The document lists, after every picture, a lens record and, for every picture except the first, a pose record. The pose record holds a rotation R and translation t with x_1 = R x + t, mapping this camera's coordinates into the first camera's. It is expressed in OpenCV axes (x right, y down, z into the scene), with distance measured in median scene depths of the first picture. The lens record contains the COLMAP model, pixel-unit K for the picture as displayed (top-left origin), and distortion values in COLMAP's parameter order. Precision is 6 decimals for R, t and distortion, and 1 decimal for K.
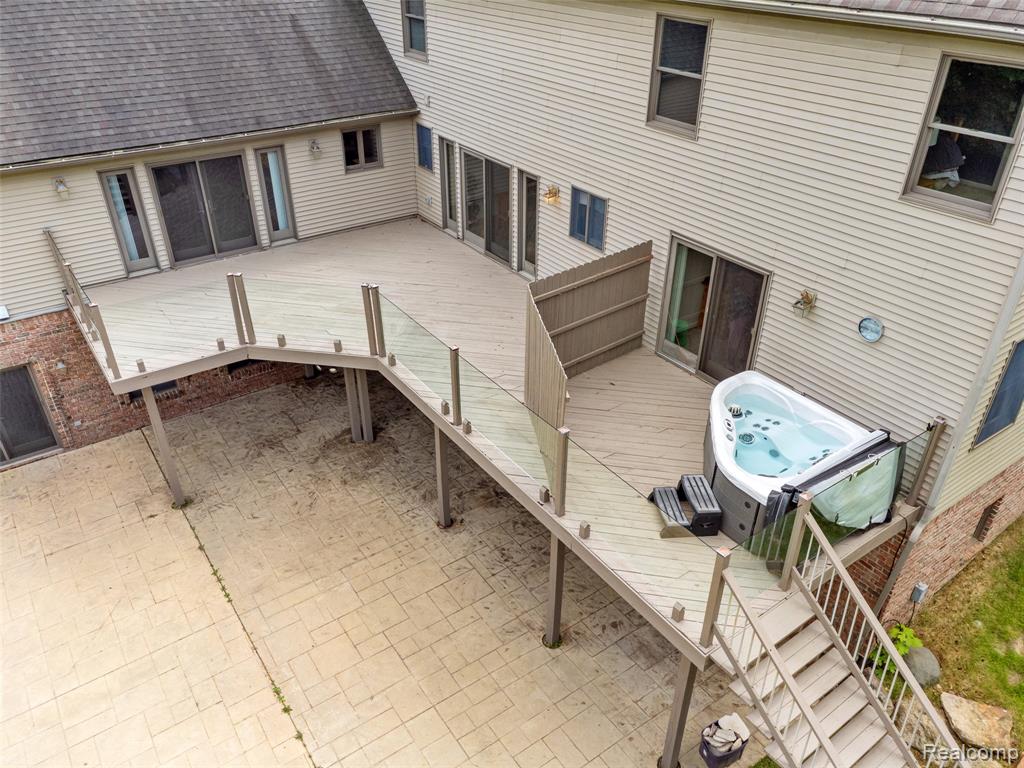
lens RADIAL K [[727.2, 0, 512.1], [0, 727.2, 405.9], [0, 0, 1]] dist [0.013541, -0.001227]
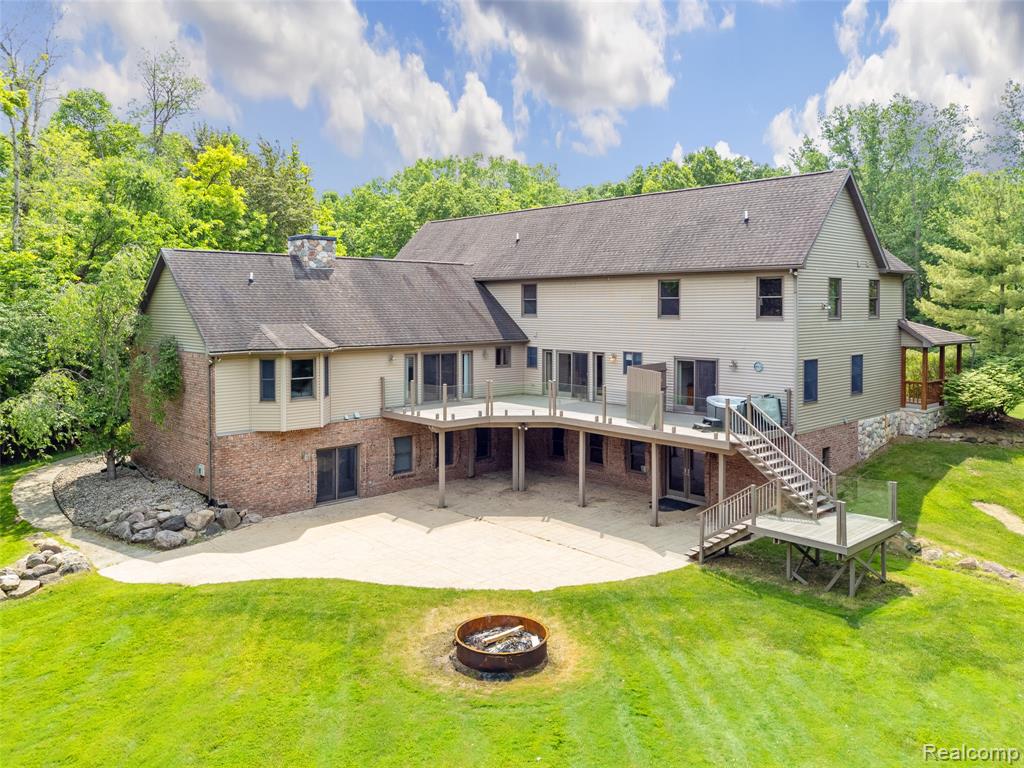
lens RADIAL K [[751.4, 0, 512.0], [0, 751.4, 384.0], [0, 0, 1]] dist [0.035883, 0.000032]
pose [[0.990470, -0.019534, 0.136333, -0.607225], [0.082279, 0.877752, -0.471997, 0.900891], [-0.110447, 0.478717, 0.870995, -0.999737]]
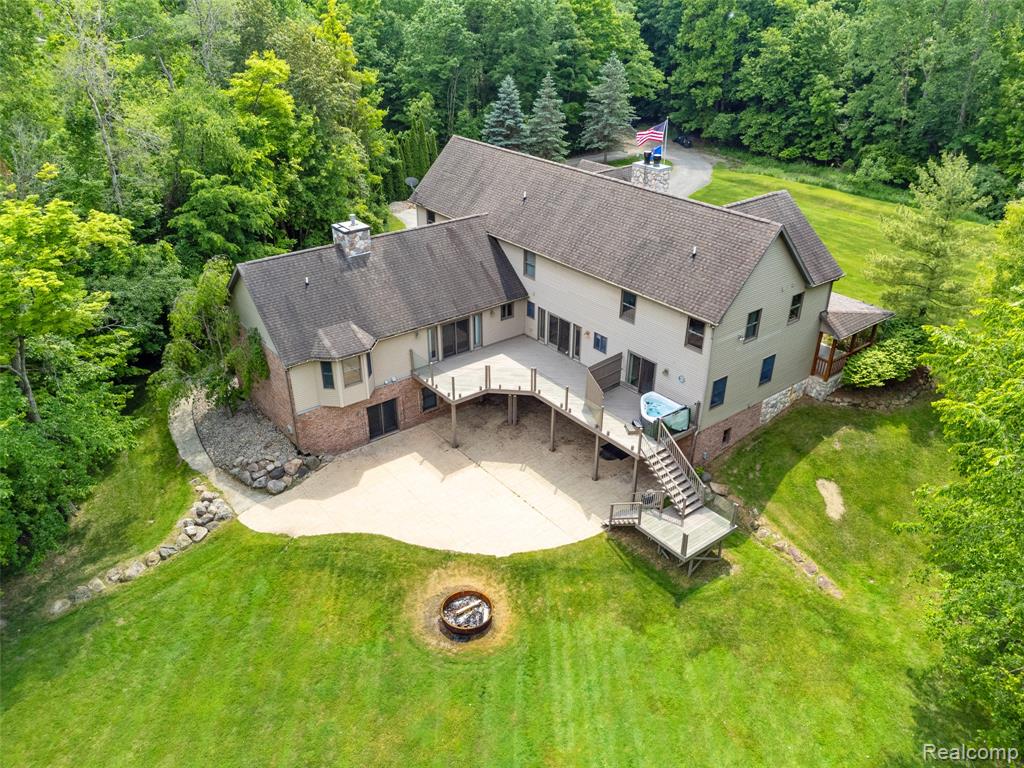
lens RADIAL K [[696.8, 0, 515.3], [0, 696.8, 416.6], [0, 0, 1]] dist [0.138124, -0.295041]
pose [[0.998714, -0.027267, 0.042732, -0.382524], [0.029176, 0.998574, -0.044713, 0.165253], [-0.041452, 0.045902, 0.998086, -1.871425]]
